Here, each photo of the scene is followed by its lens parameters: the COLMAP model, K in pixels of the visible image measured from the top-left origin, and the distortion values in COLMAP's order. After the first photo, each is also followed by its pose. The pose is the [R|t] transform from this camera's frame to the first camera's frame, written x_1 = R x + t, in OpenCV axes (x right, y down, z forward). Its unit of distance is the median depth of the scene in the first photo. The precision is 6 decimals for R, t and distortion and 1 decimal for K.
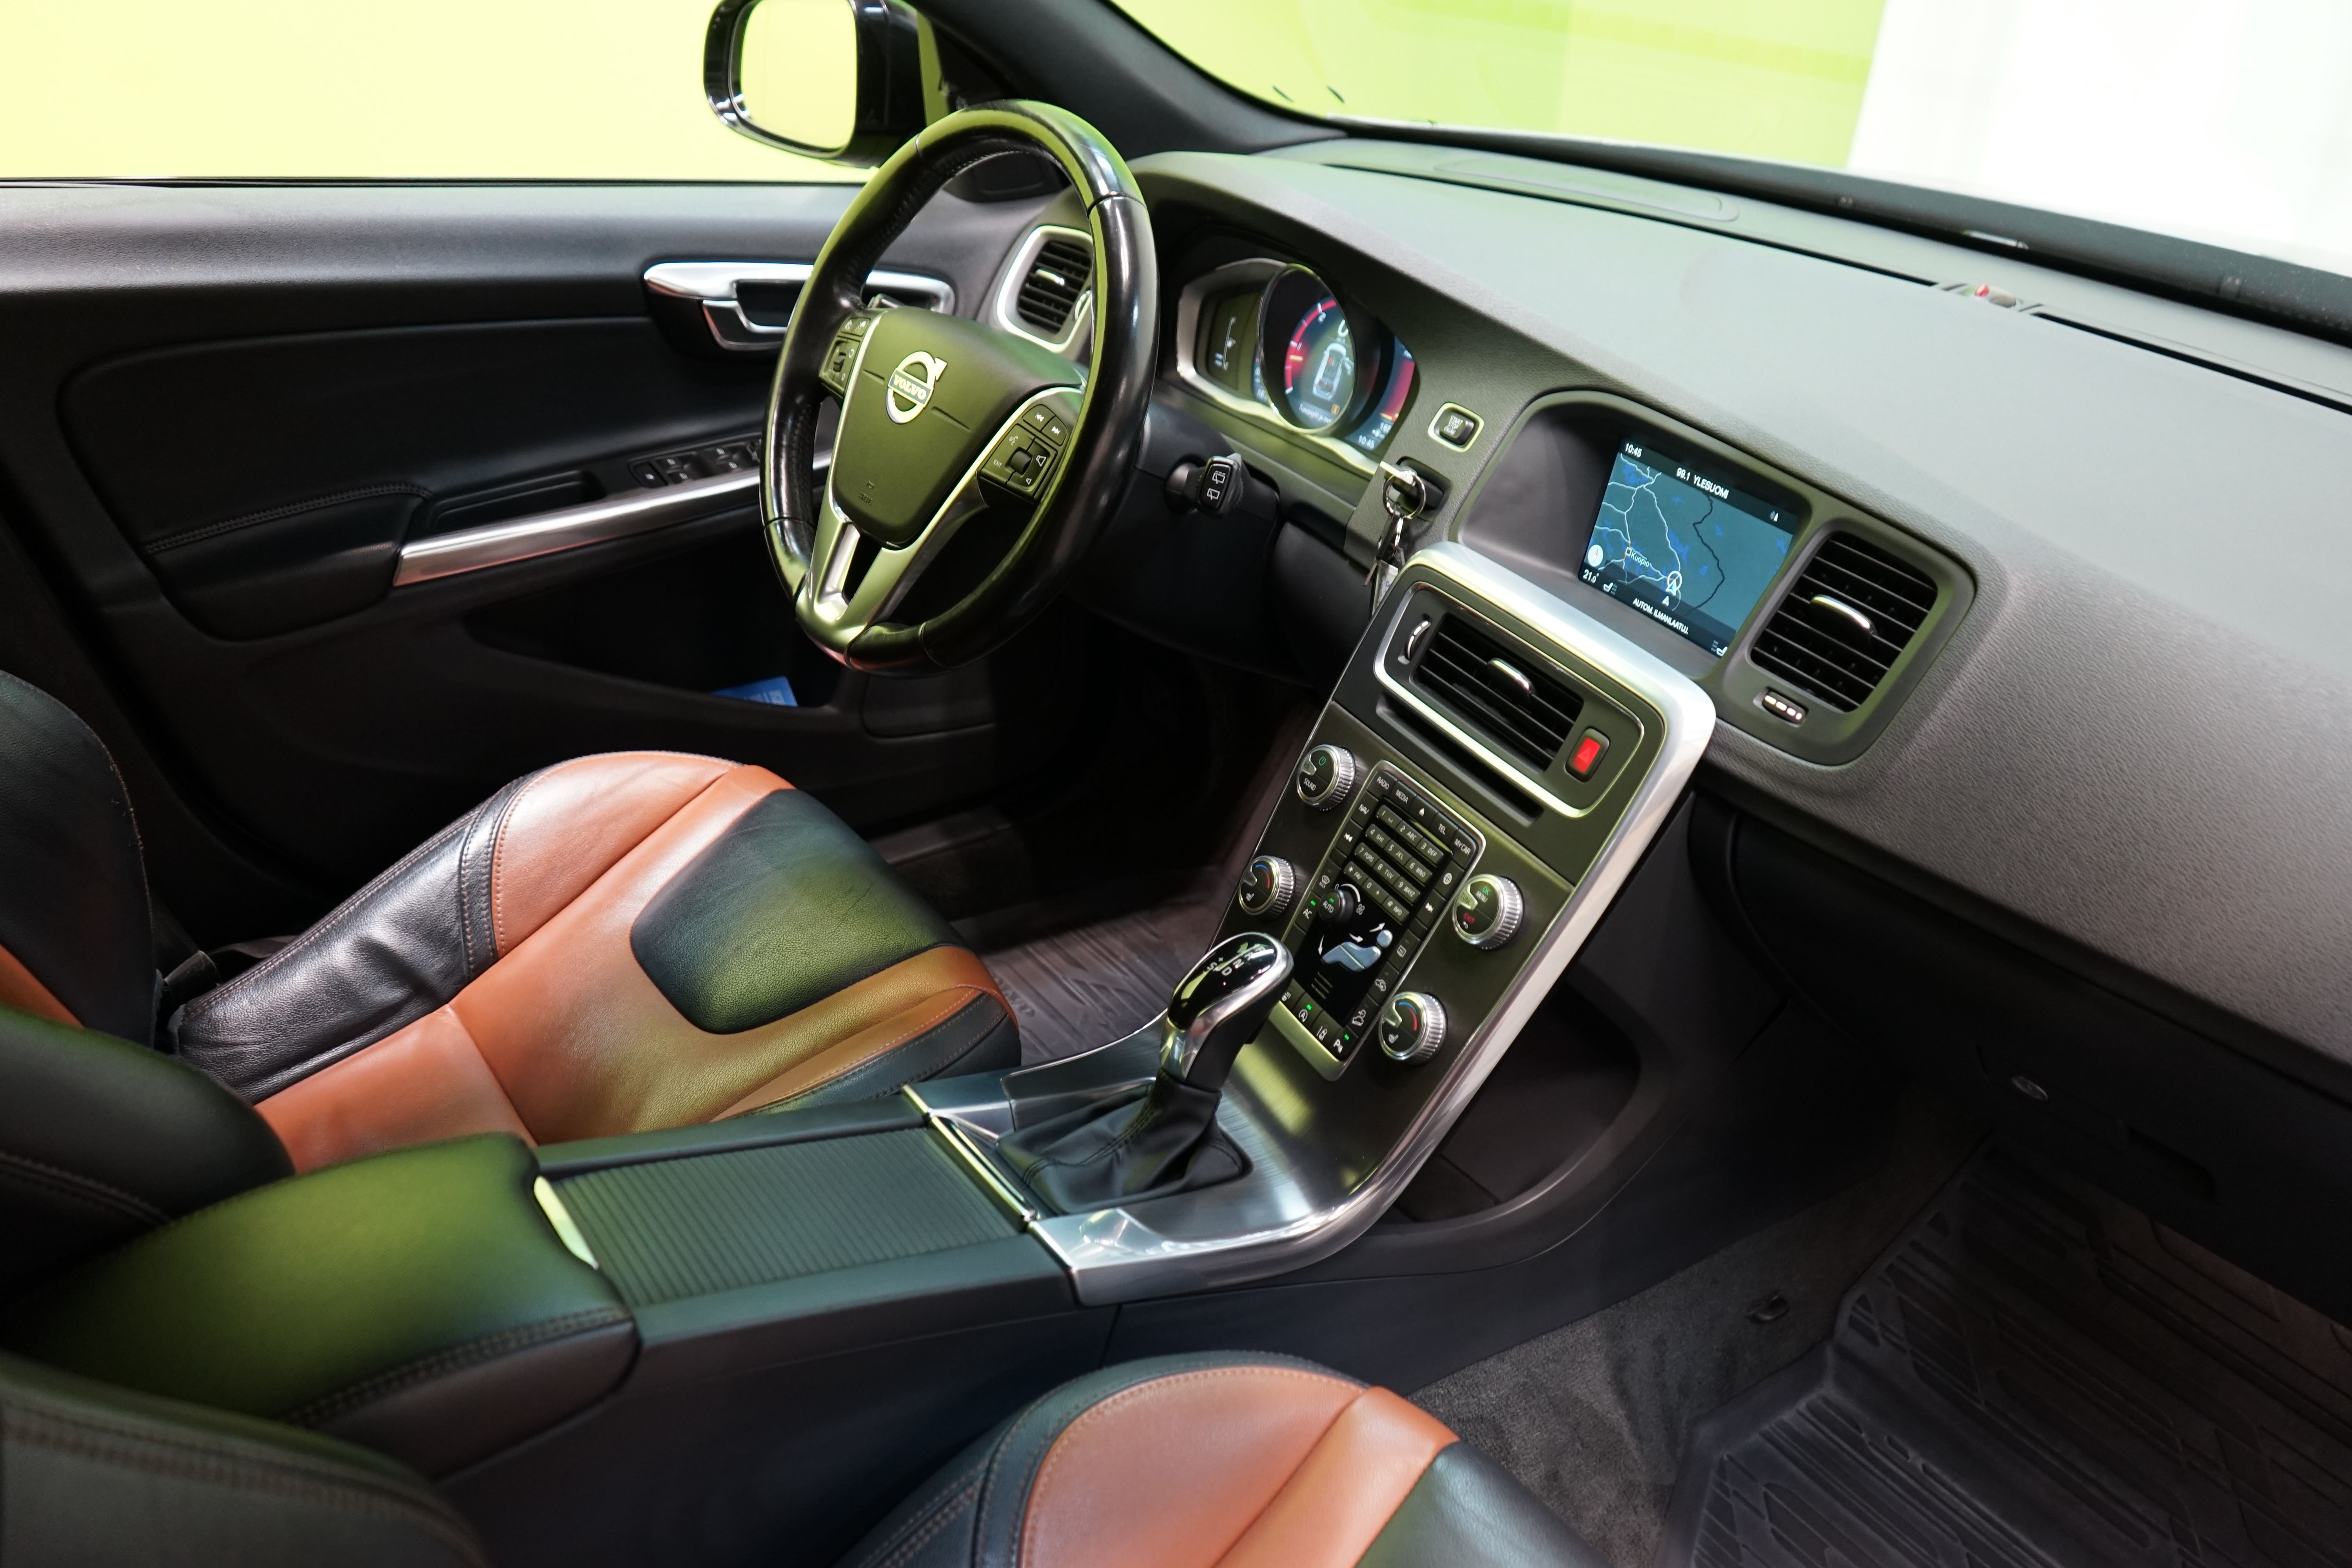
lens RADIAL K [[1878.1, 0, 1176.0], [0, 1878.1, 784.0], [0, 0, 1]] dist [0.000388, -0.000806]
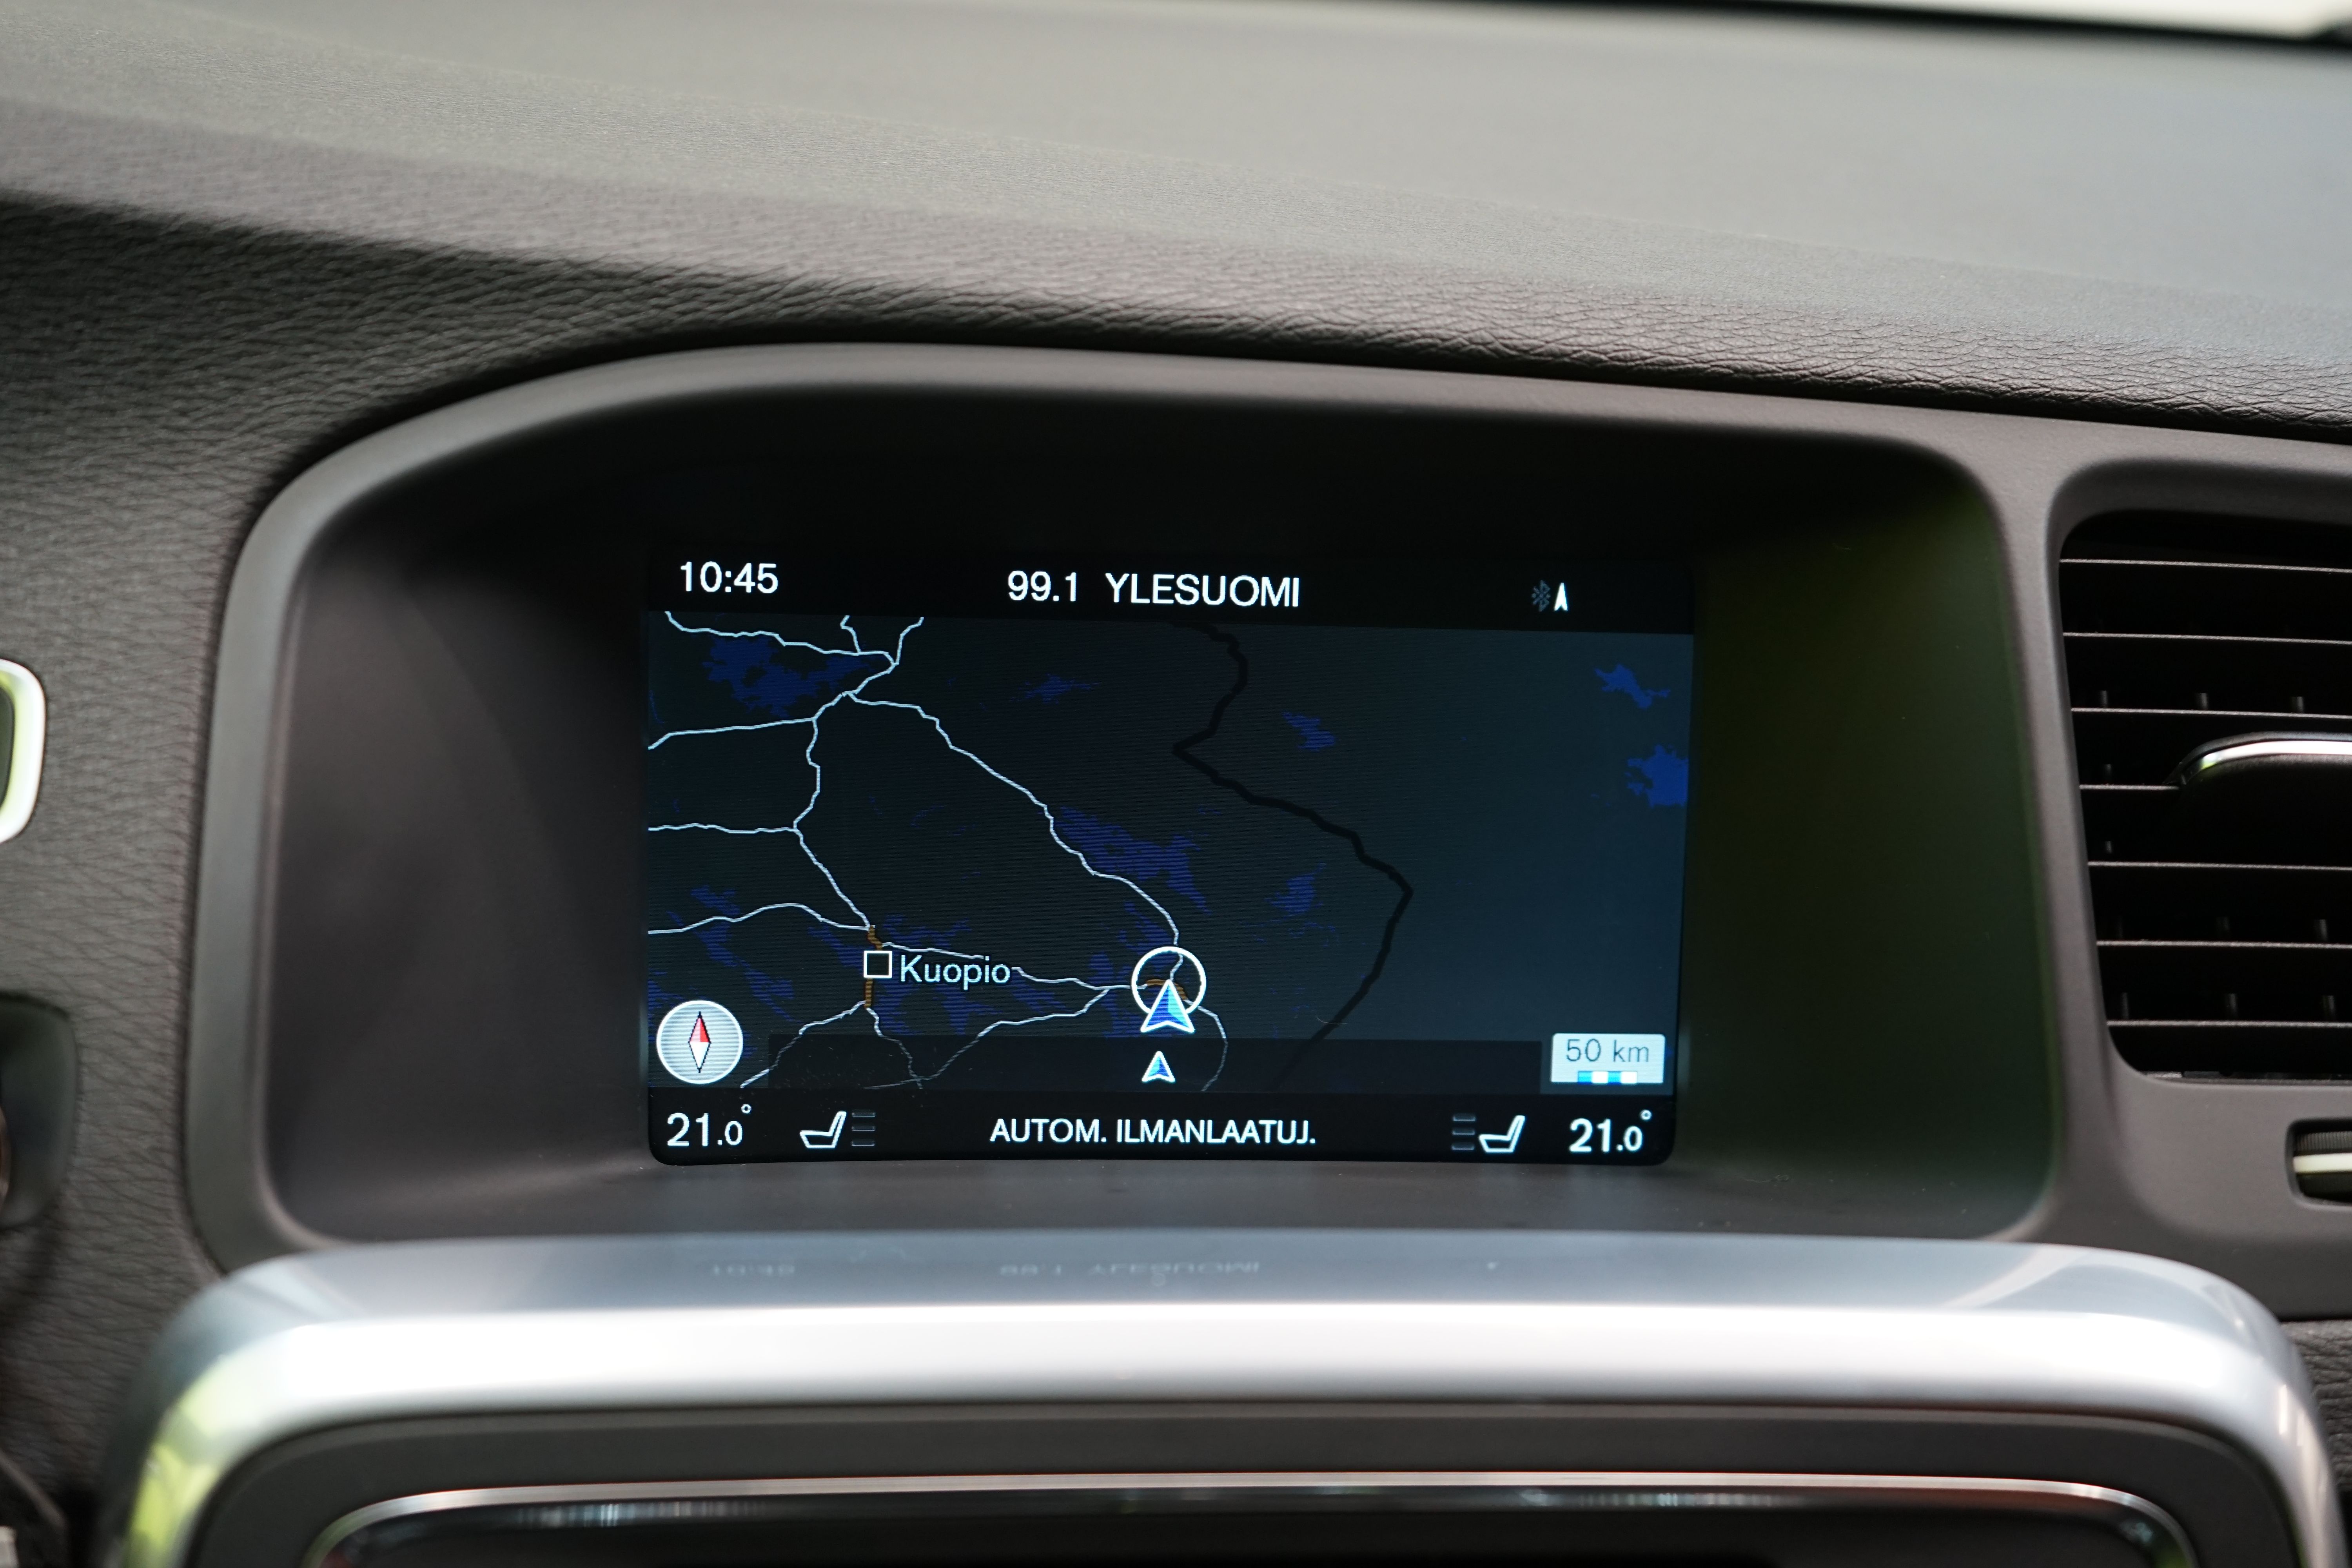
lens RADIAL K [[3121.3, 0, 1273.7], [0, 3121.3, 832.3], [0, 0, 1]] dist [-0.011672, -0.005853]
pose [[0.373598, -0.315306, 0.872357, -0.091261], [0.410762, 0.899454, 0.149186, -0.182775], [-0.831684, 0.302596, 0.465550, 0.780821]]
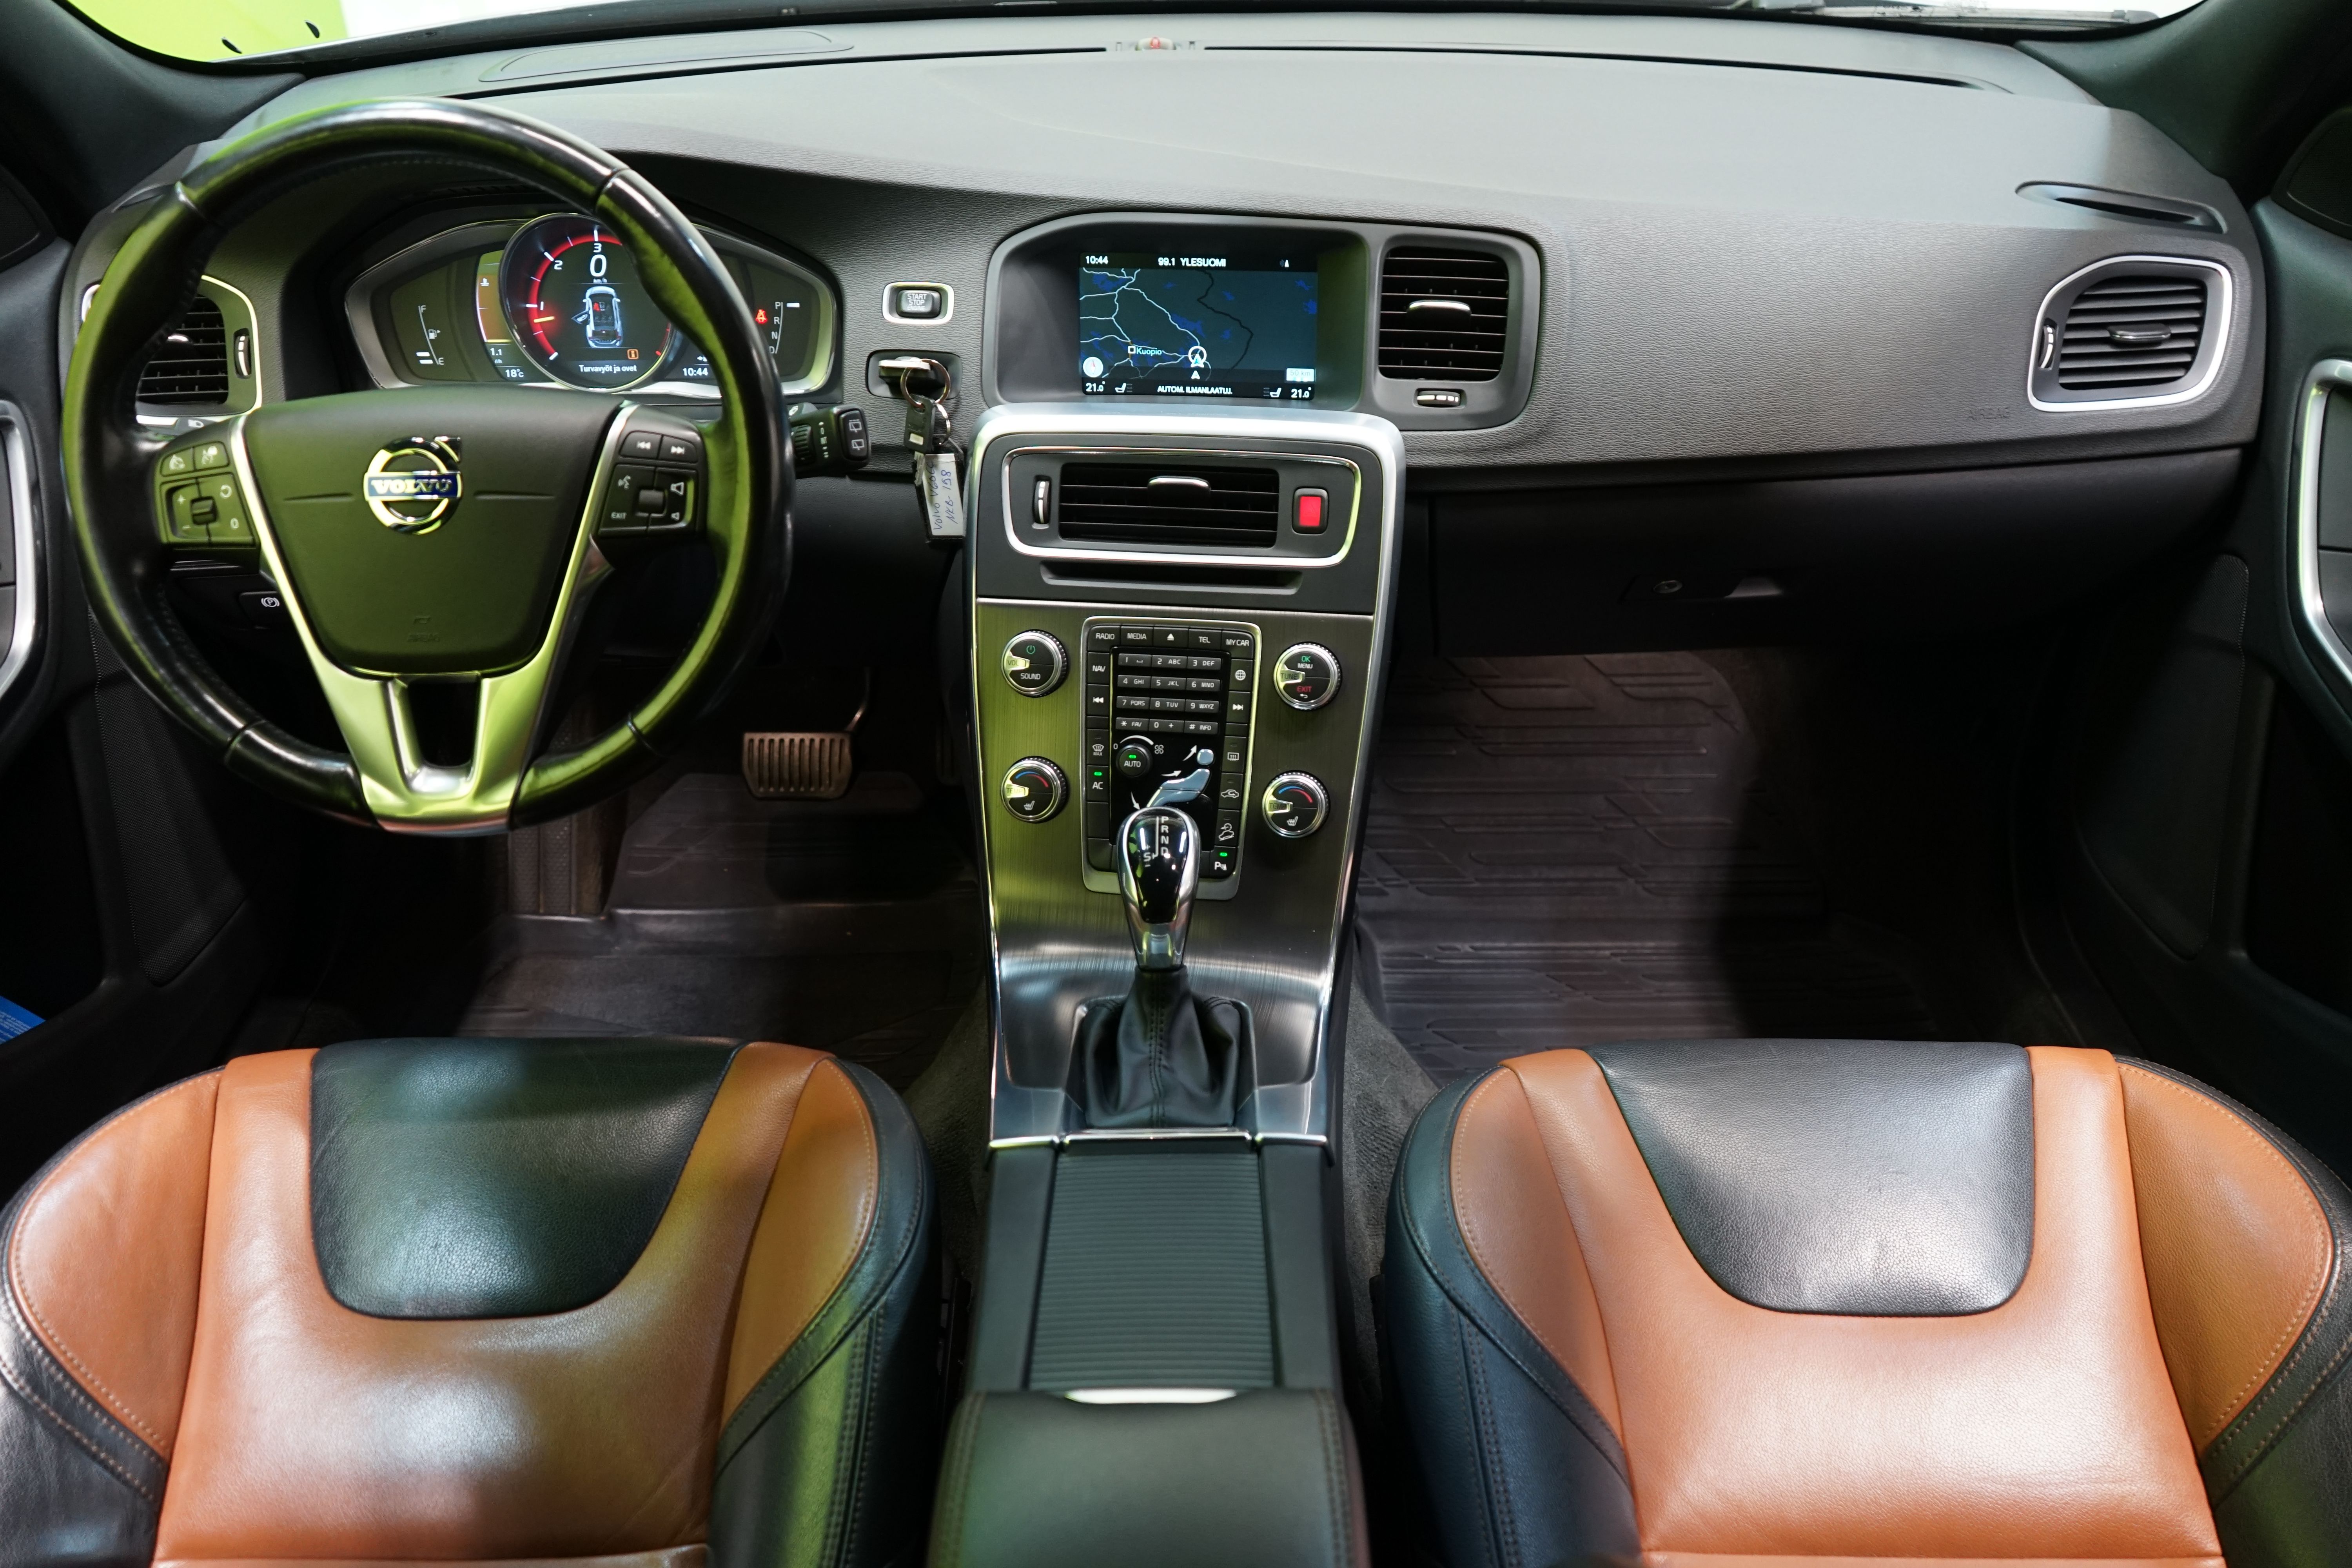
lens RADIAL K [[1902.3, 0, 1176.0], [0, 1902.3, 784.0], [0, 0, 1]] dist [-0.005824, -0.003095]
pose [[0.588704, -0.495540, 0.638645, -0.579324], [0.433168, 0.860441, 0.268342, -0.195780], [-0.682491, 0.118667, 0.721197, 0.229530]]
